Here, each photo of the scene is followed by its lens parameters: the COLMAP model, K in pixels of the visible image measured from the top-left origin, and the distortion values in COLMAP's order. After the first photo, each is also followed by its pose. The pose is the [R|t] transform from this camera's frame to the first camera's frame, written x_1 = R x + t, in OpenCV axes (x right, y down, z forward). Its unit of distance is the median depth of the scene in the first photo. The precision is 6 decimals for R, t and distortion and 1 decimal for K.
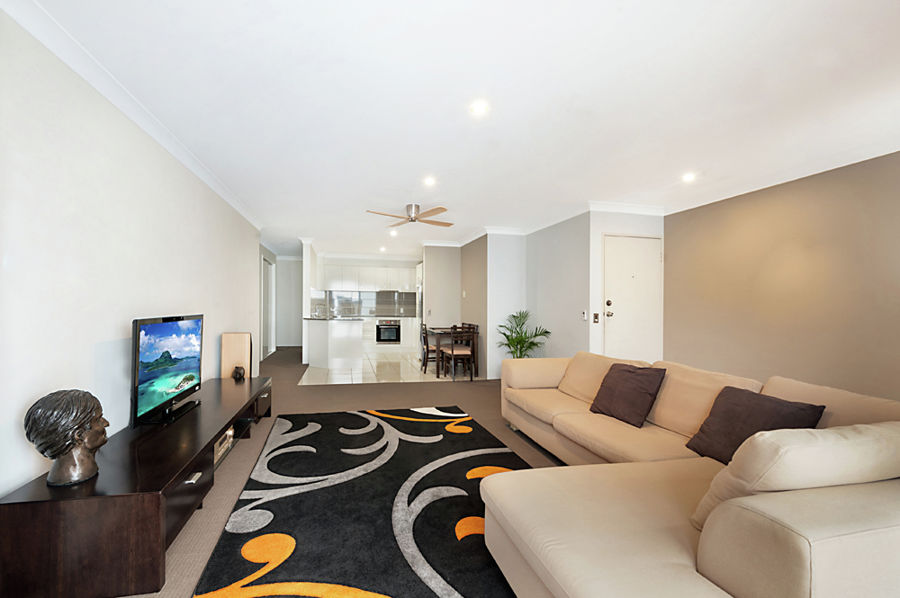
lens RADIAL K [[364.4, 0, 450.0], [0, 364.4, 299.0], [0, 0, 1]] dist [-0.000153, -0.000098]
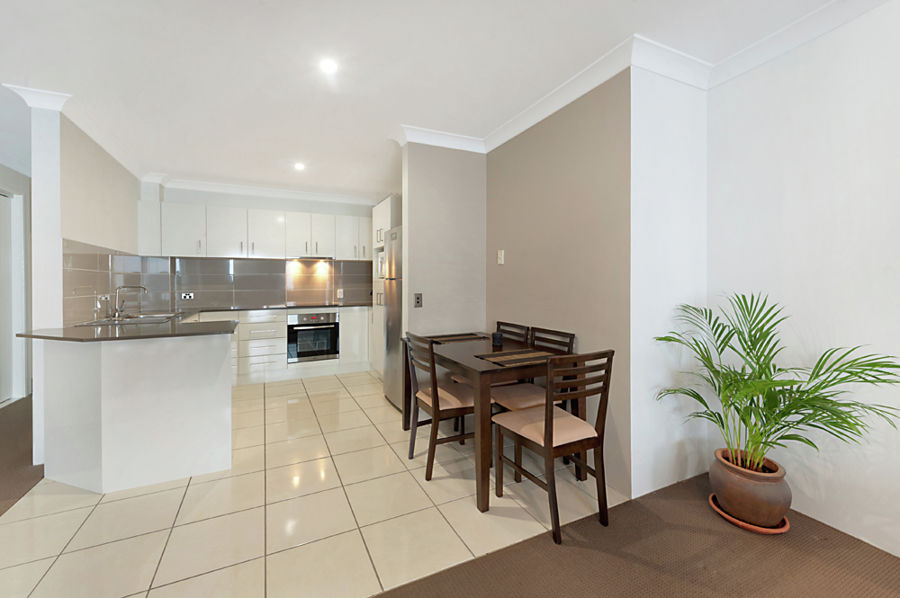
lens RADIAL K [[377.5, 0, 450.0], [0, 377.5, 291.7], [0, 0, 1]] dist [0.026256, 0.000114]
pose [[0.981163, -0.003256, 0.193154, -0.086631], [-0.002697, 0.999530, 0.030550, 0.011346], [-0.193163, -0.030496, 0.980693, 0.457737]]
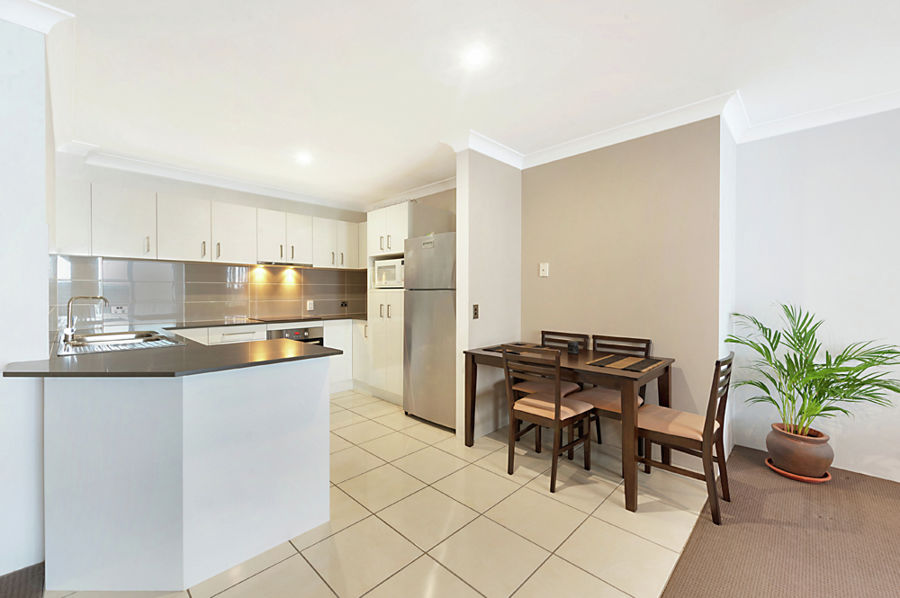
lens RADIAL K [[364.4, 0, 450.0], [0, 364.4, 299.0], [0, 0, 1]] dist [-0.000153, -0.000098]
pose [[0.857625, -0.001026, 0.514275, -0.238489], [-0.010230, 0.999766, 0.019055, 0.012716], [-0.514174, -0.021603, 0.857414, 0.537544]]
